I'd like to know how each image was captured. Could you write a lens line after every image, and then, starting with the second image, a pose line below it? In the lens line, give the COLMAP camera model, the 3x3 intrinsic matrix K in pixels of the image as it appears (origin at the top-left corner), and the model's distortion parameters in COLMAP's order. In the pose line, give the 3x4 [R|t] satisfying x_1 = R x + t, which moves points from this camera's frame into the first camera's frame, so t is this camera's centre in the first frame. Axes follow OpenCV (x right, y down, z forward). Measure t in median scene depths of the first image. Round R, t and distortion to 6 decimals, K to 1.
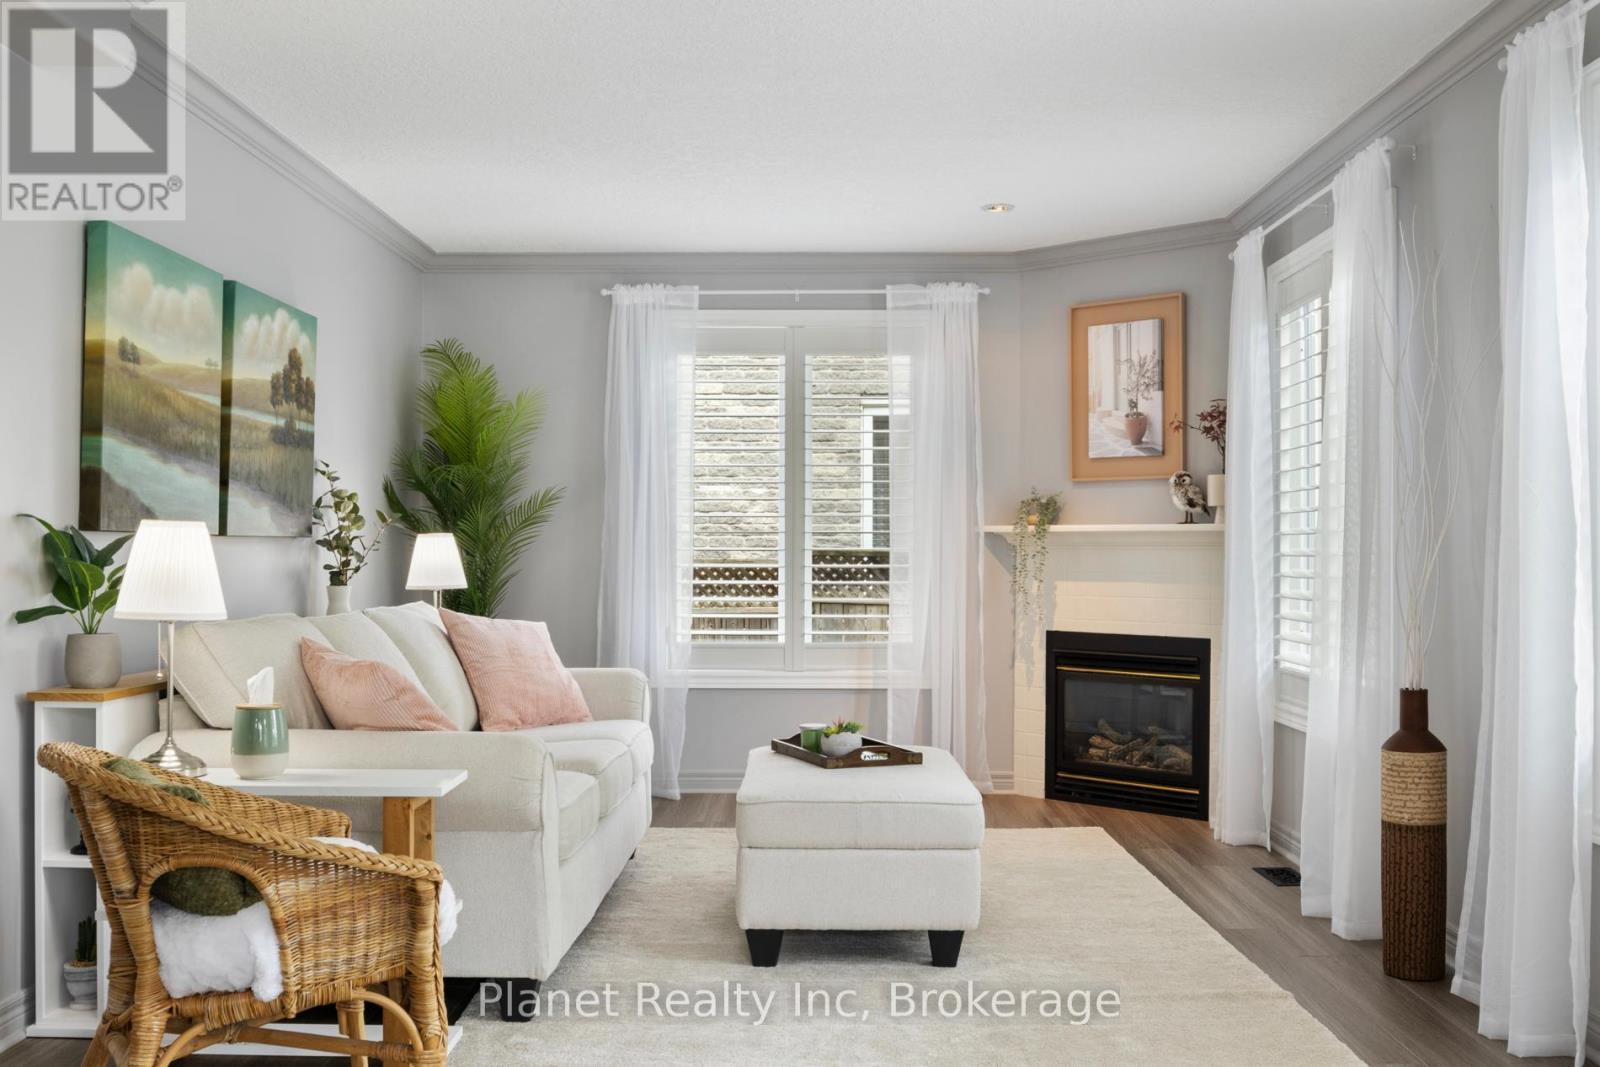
lens RADIAL K [[1492.1, 0, 886.1], [0, 1492.1, 566.9], [0, 0, 1]] dist [-0.031931, -0.030020]
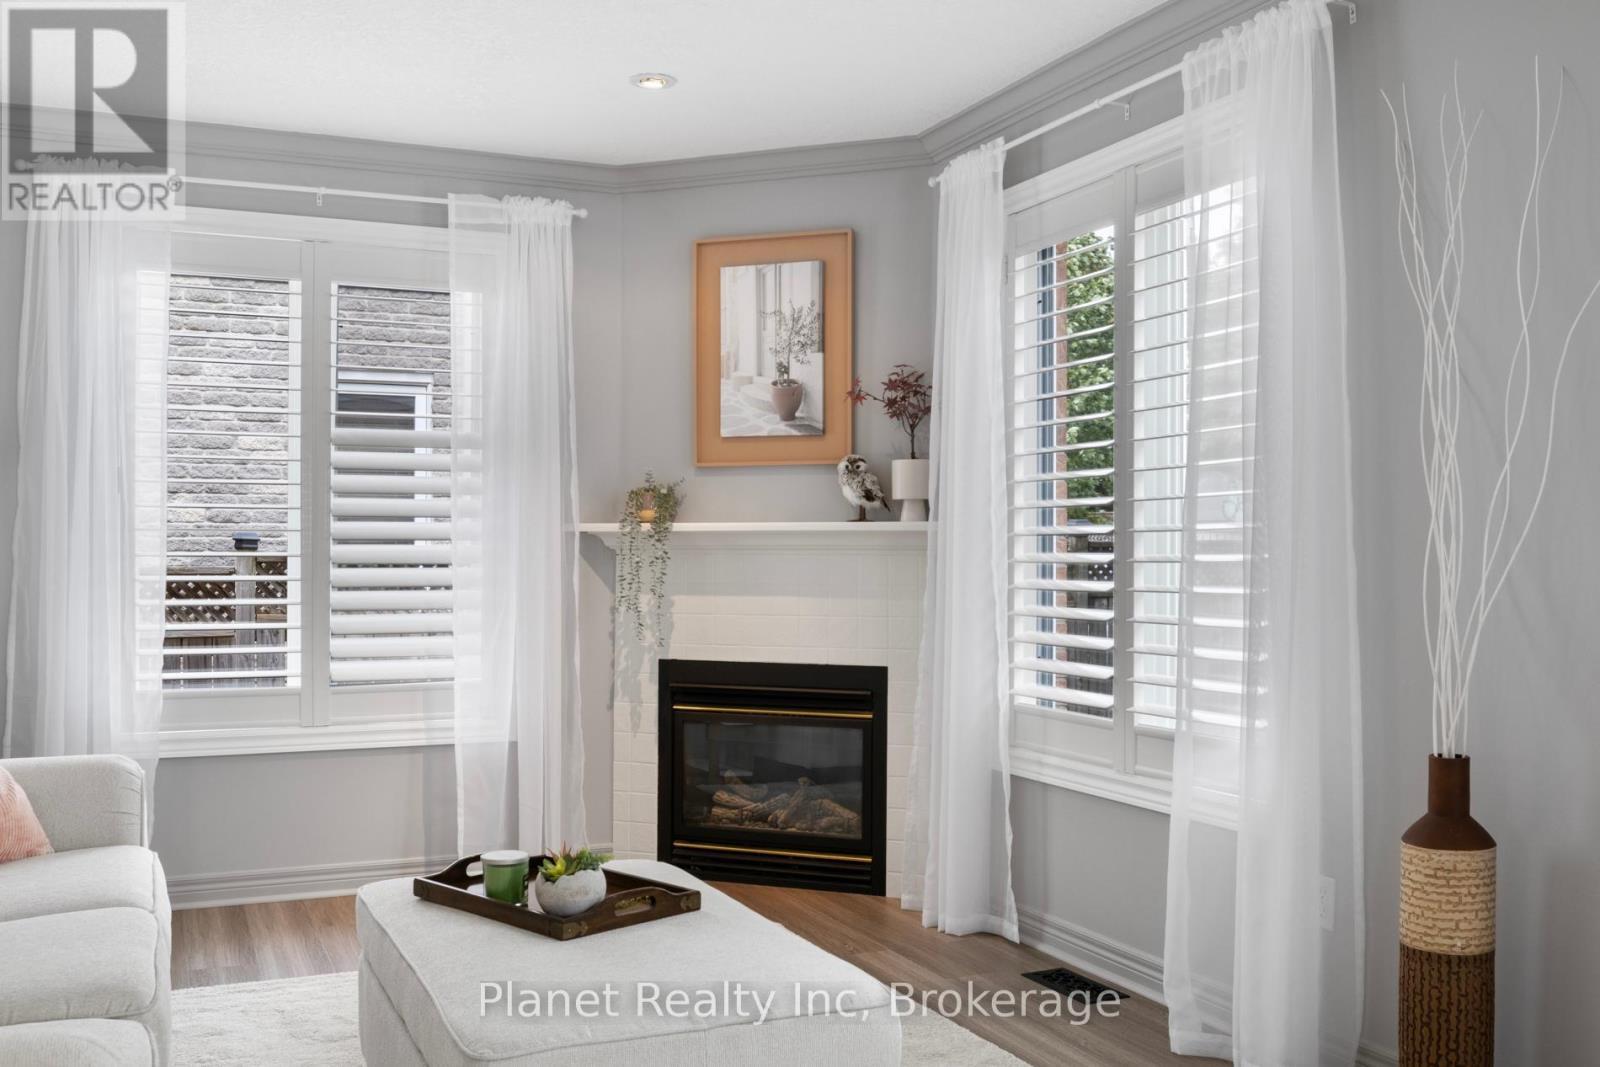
lens RADIAL K [[1492.1, 0, 886.1], [0, 1492.1, 566.9], [0, 0, 1]] dist [-0.031931, -0.030020]
pose [[0.922607, -0.004454, 0.385716, -0.087516], [0.005355, 0.999985, -0.001263, -0.003867], [-0.385705, 0.003231, 0.922617, 0.258575]]
